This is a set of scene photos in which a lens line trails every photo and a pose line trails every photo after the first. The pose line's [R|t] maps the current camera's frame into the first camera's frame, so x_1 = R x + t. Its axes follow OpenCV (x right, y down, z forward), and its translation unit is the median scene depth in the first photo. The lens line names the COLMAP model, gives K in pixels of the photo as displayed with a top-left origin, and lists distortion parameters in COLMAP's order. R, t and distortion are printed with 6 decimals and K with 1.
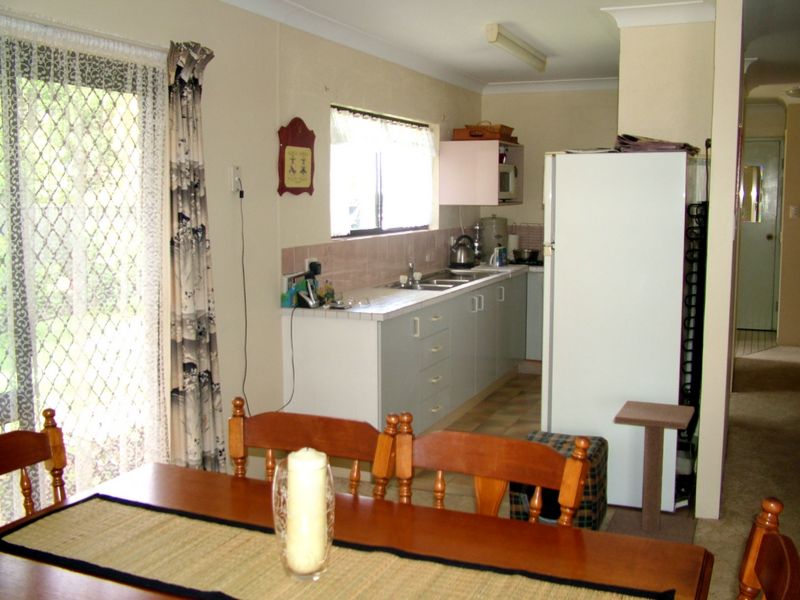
lens RADIAL K [[838.0, 0, 400.0], [0, 838.0, 300.0], [0, 0, 1]] dist [-0.010090, -0.008034]
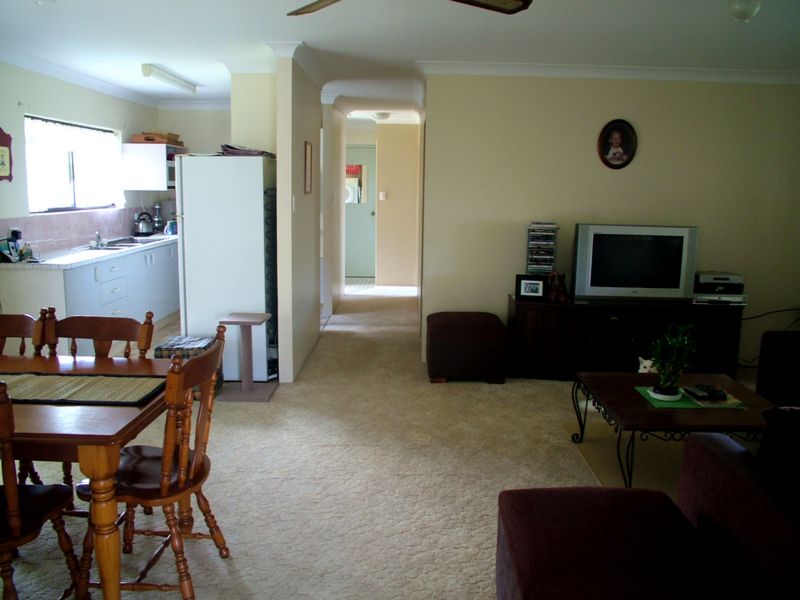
lens RADIAL K [[729.9, 0, 400.0], [0, 729.9, 300.0], [0, 0, 1]] dist [-0.000383, 0.022375]
pose [[0.948223, -0.041301, 0.314910, 0.102968], [0.031540, 0.998853, 0.036030, 0.041753], [-0.316037, -0.024232, 0.948438, -0.313770]]
